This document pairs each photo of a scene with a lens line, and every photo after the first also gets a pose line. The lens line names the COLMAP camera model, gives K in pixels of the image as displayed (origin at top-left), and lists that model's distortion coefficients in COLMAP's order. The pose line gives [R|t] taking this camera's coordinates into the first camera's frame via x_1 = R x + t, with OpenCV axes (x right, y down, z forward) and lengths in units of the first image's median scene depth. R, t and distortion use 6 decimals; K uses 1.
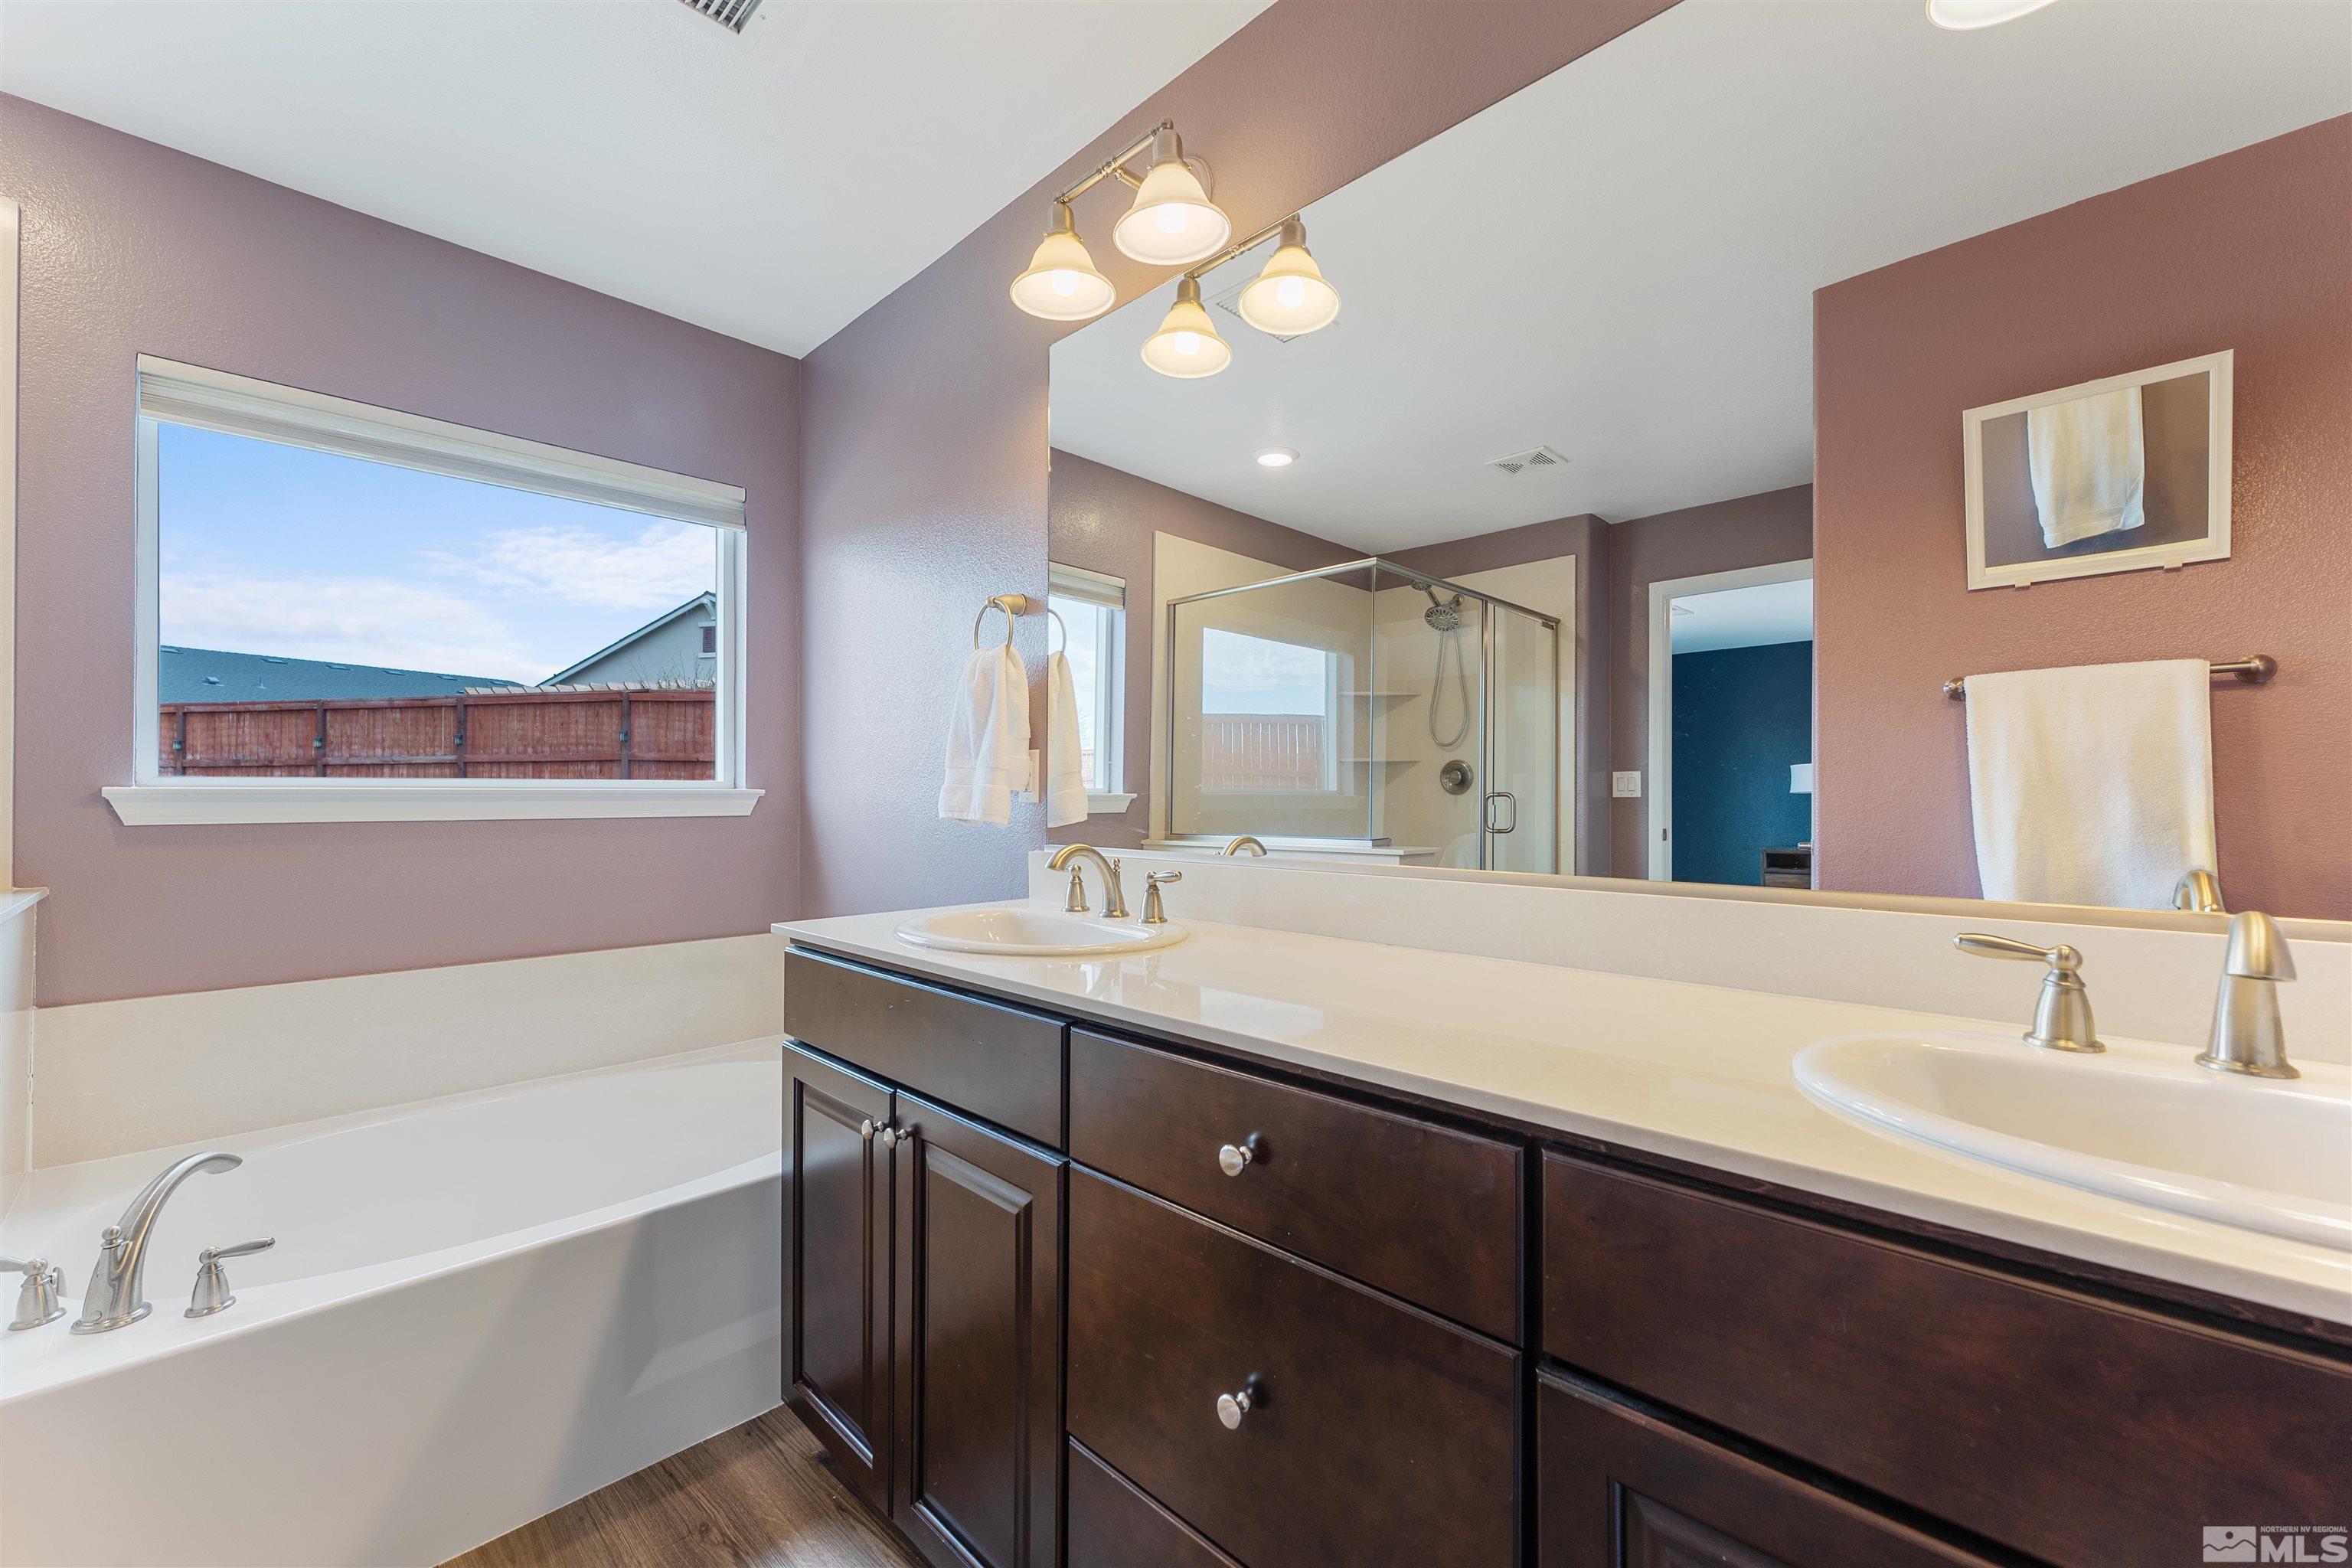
lens RADIAL K [[935.9, 0, 1172.6], [0, 935.9, 787.9], [0, 0, 1]] dist [0.002621, -0.000510]
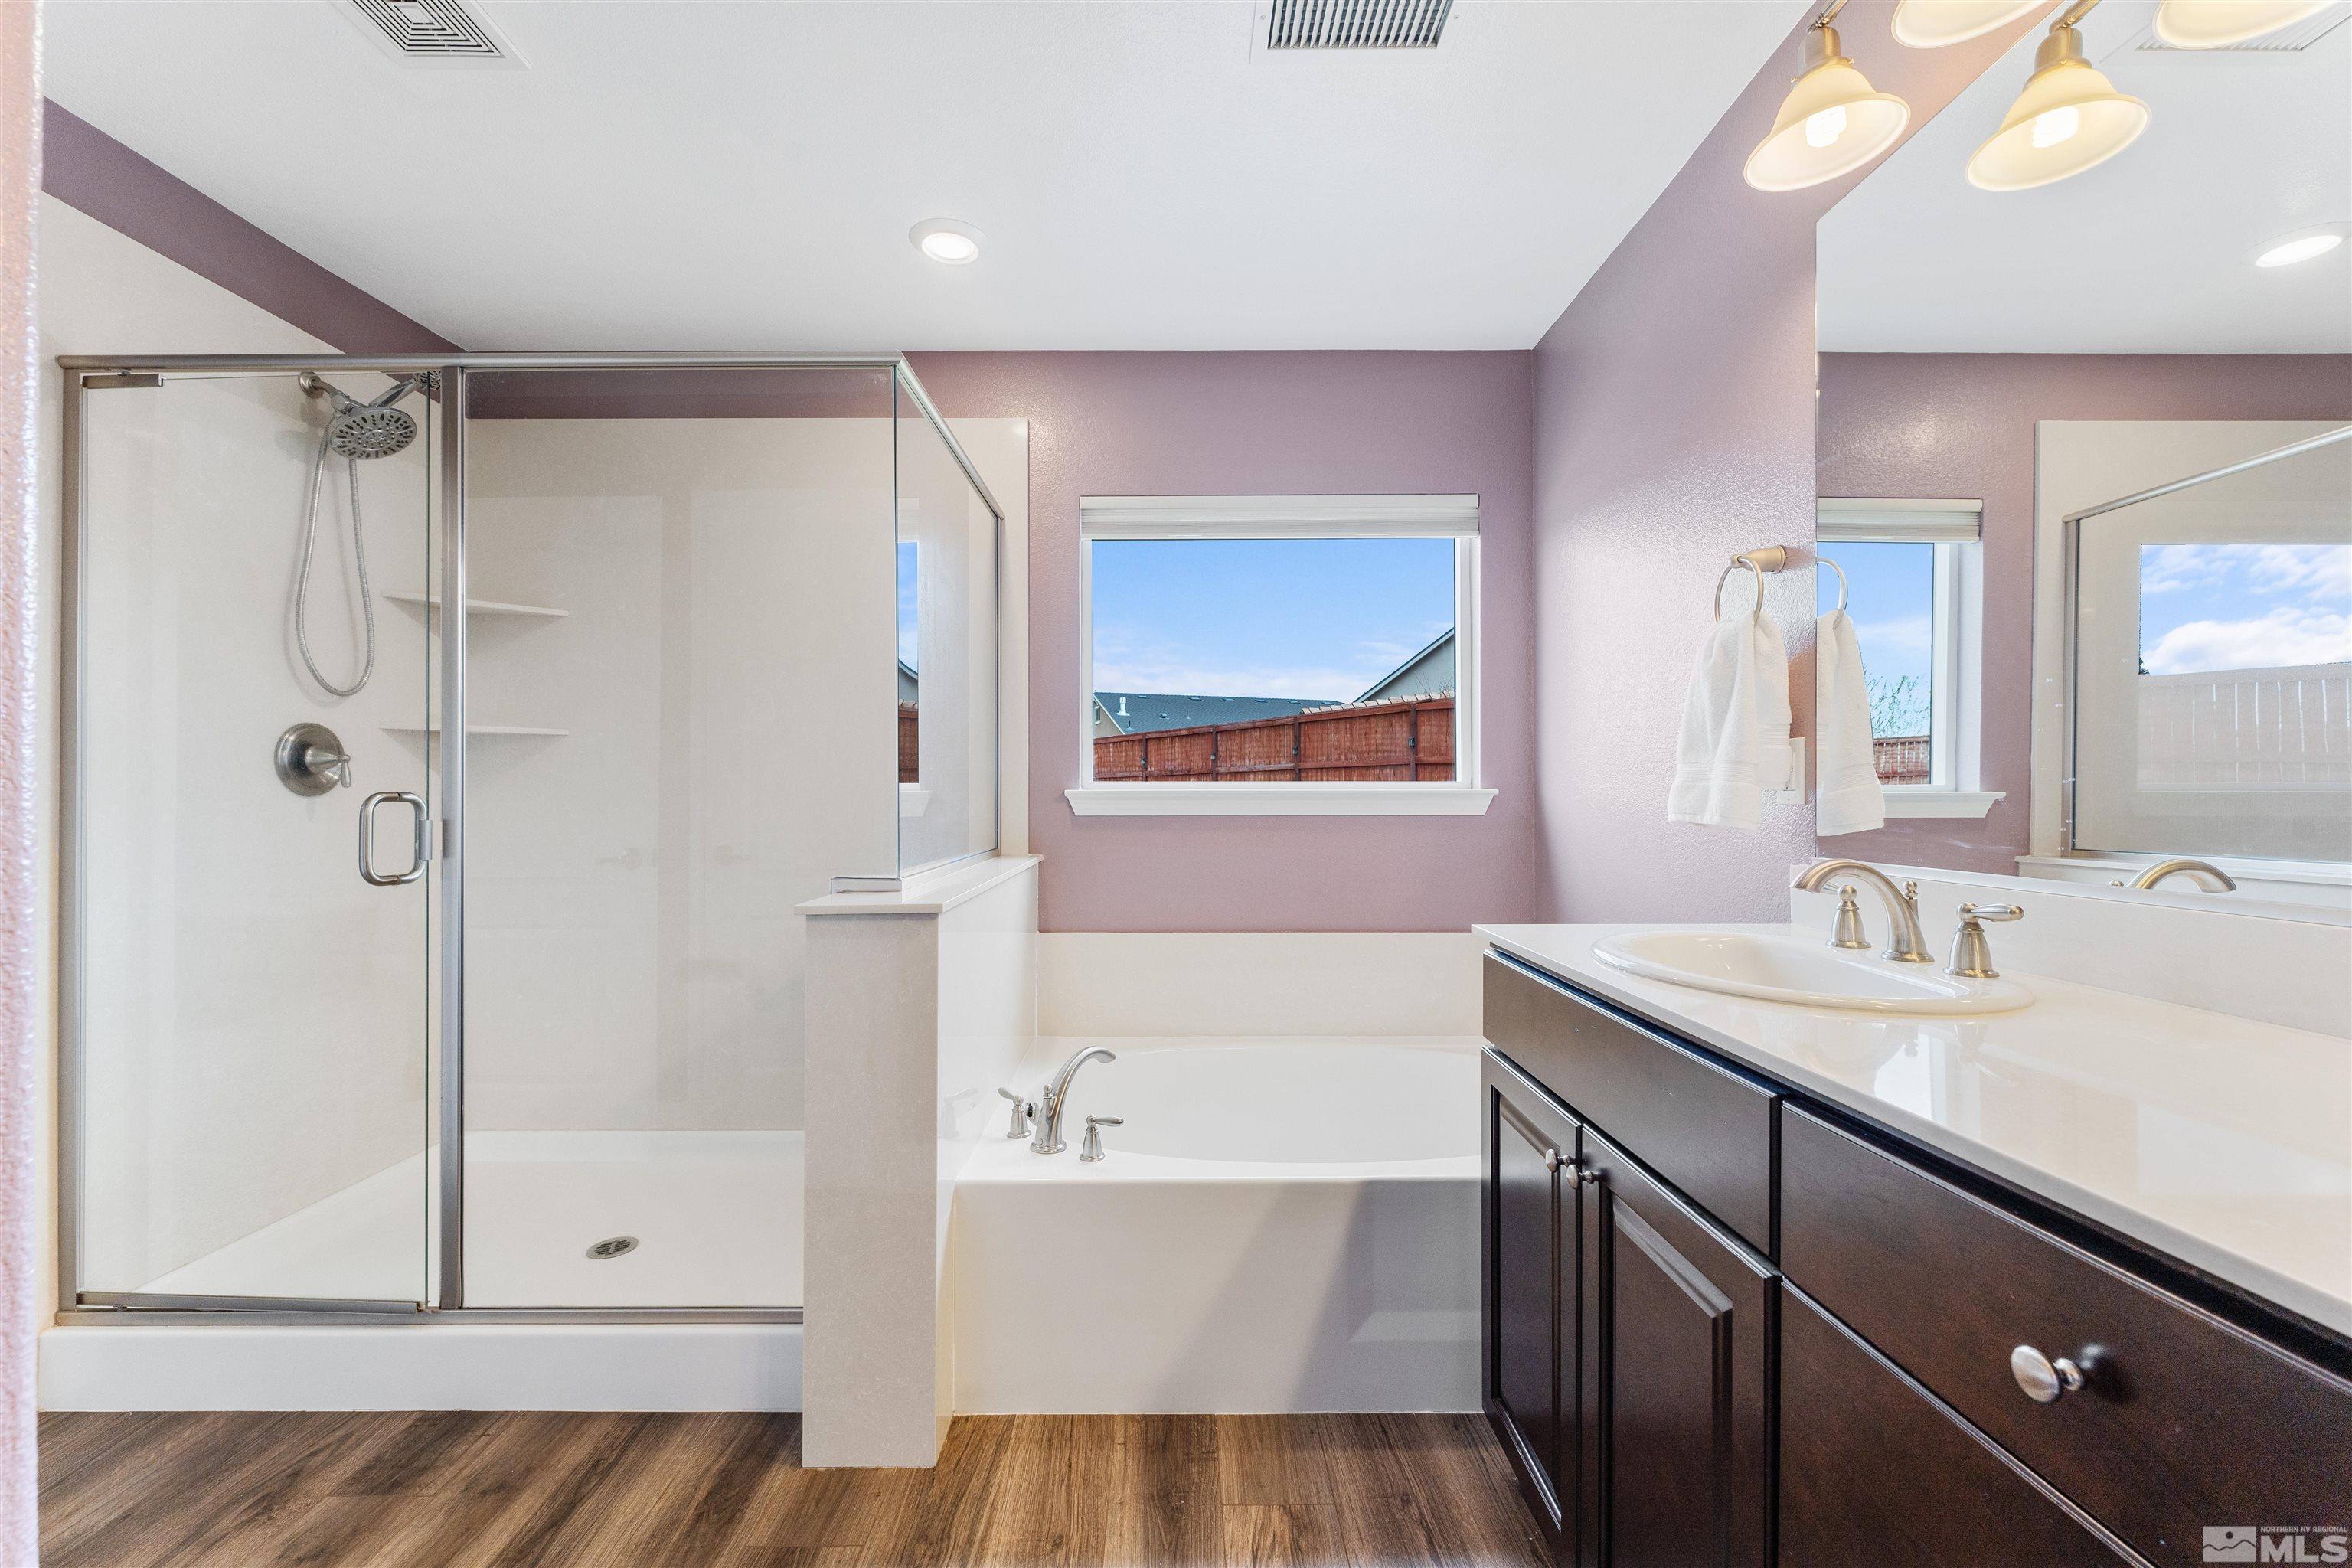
lens RADIAL K [[935.9, 0, 1174.6], [0, 935.9, 790.8], [0, 0, 1]] dist [0.002621, -0.000510]
pose [[0.703854, -0.004085, -0.710333, 0.047729], [0.006304, 0.999980, 0.000497, 0.000696], [0.710317, -0.004828, 0.703866, 0.066241]]
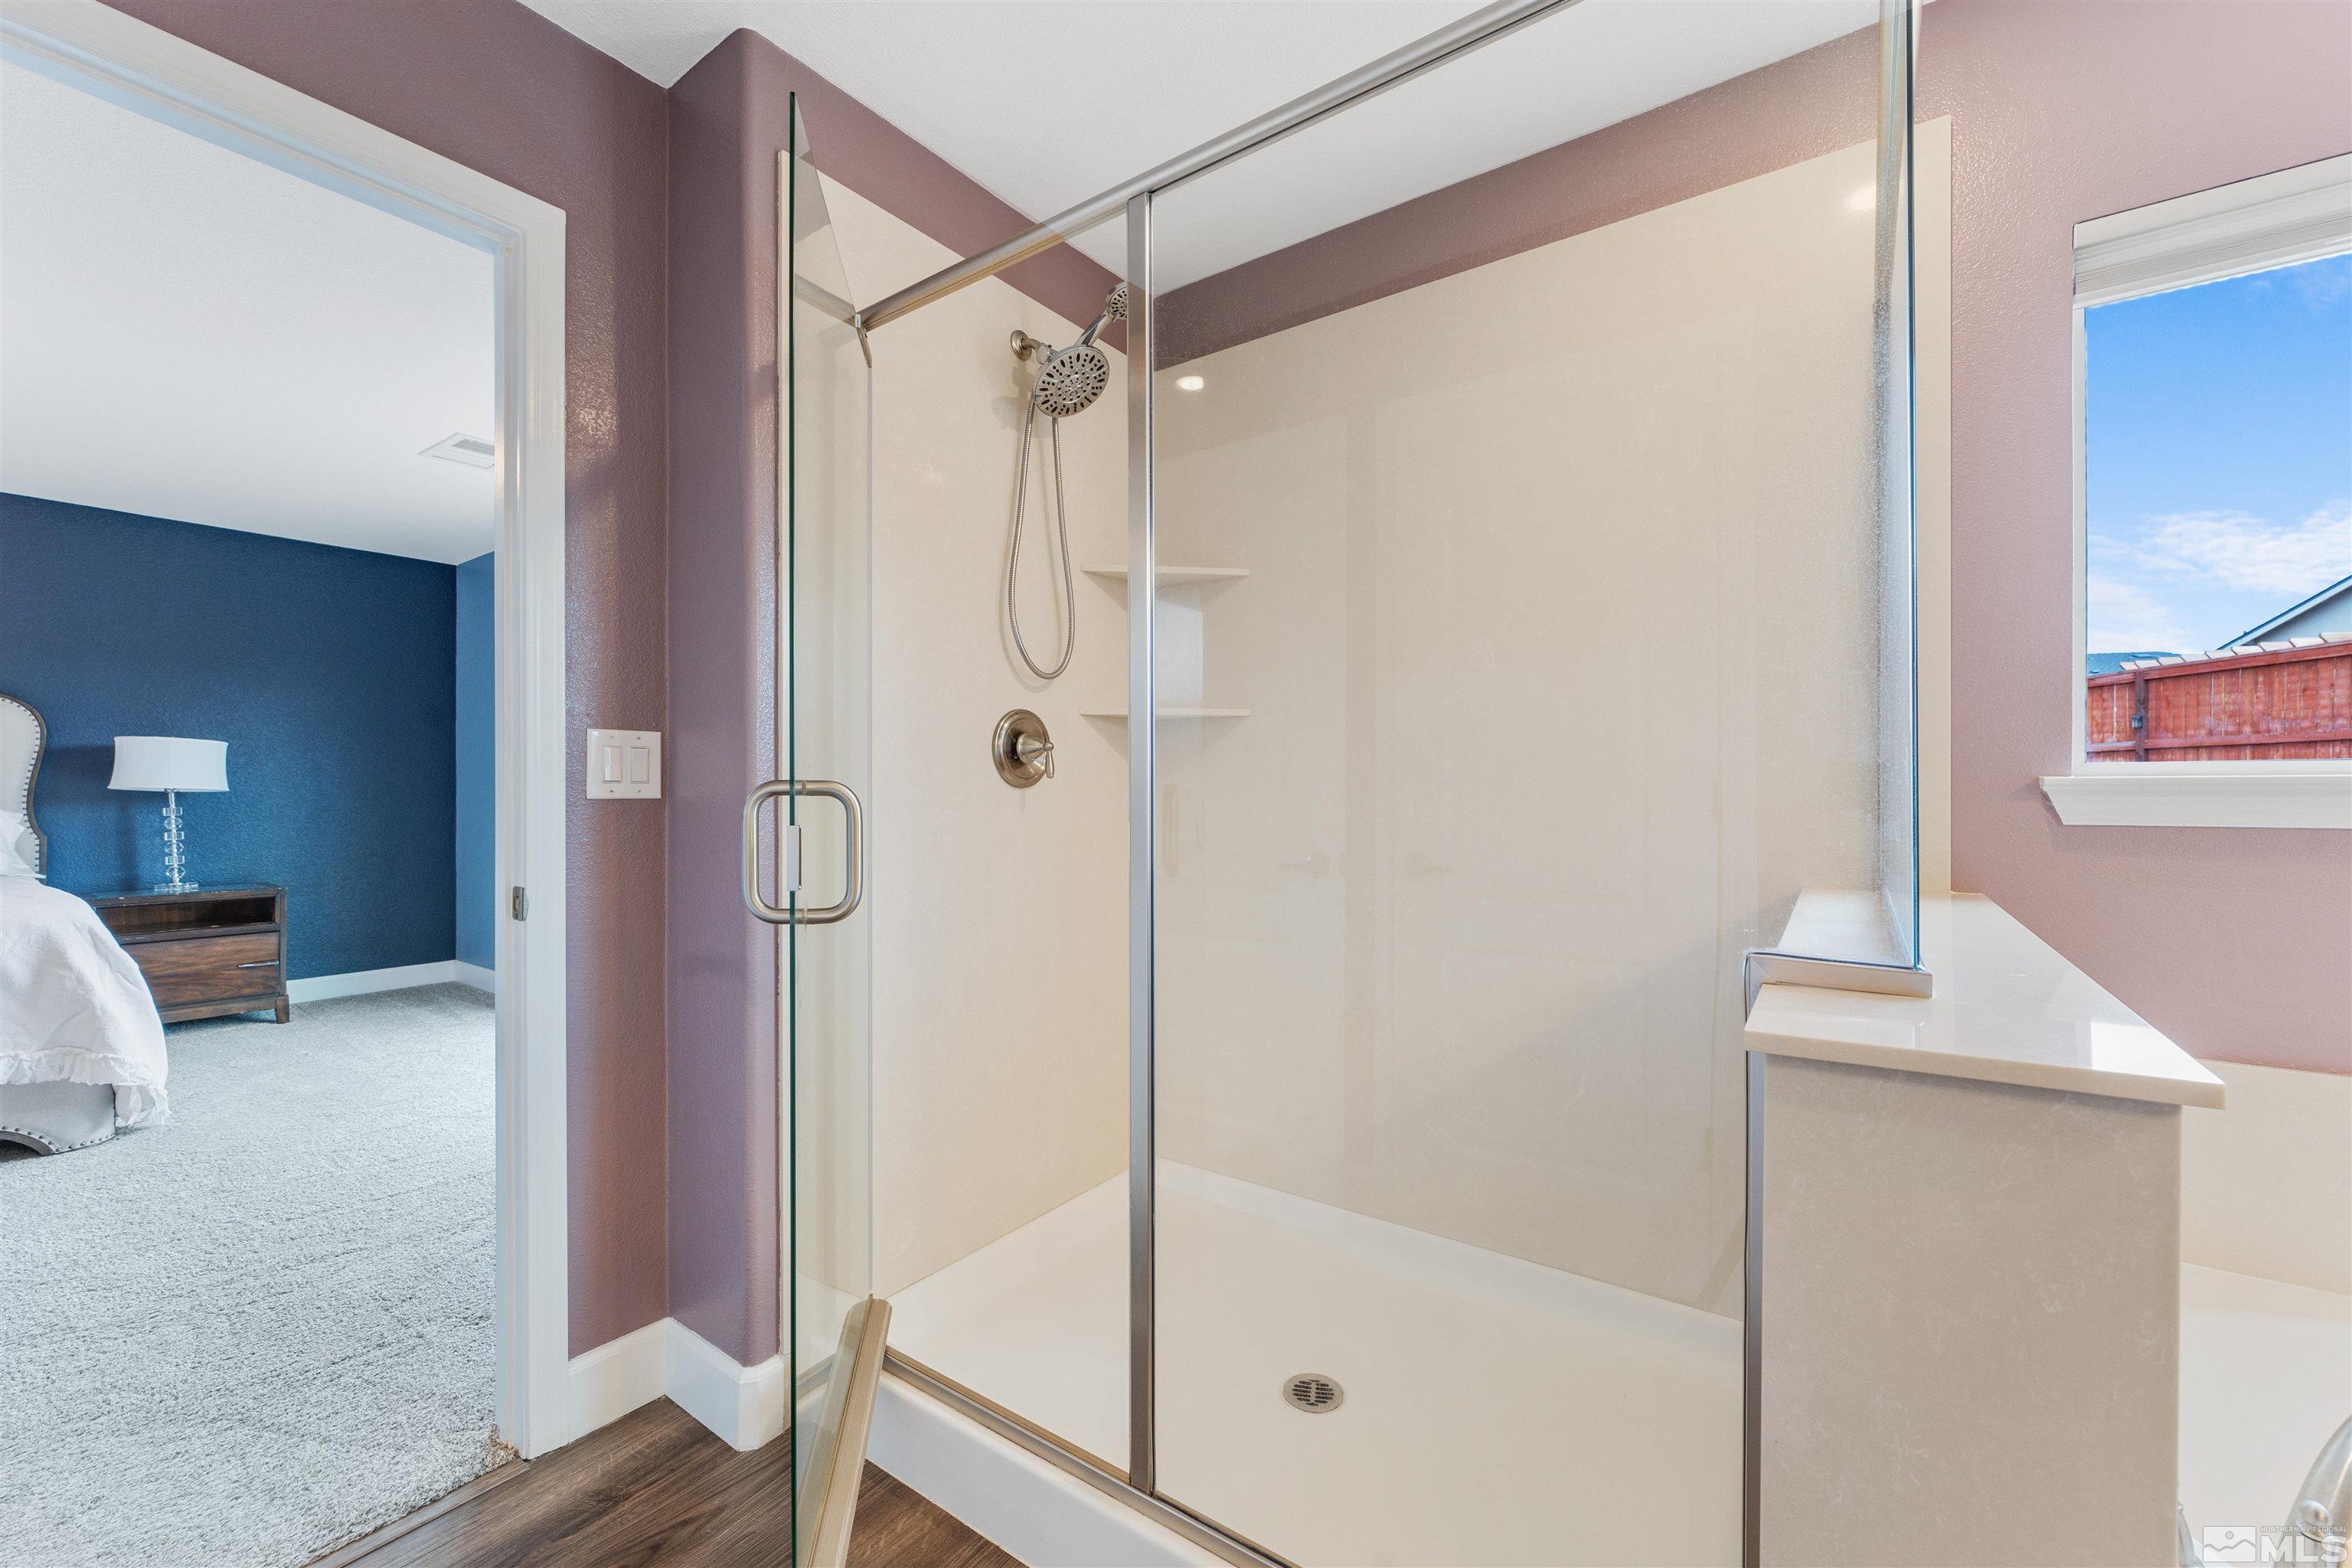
lens RADIAL K [[935.9, 0, 1183.1], [0, 935.9, 787.9], [0, 0, 1]] dist [0.002621, -0.000510]
pose [[0.163818, -0.000730, -0.986490, -0.454163], [0.007666, 0.999970, 0.000533, 0.002117], [0.986461, -0.007650, 0.163819, 0.132546]]
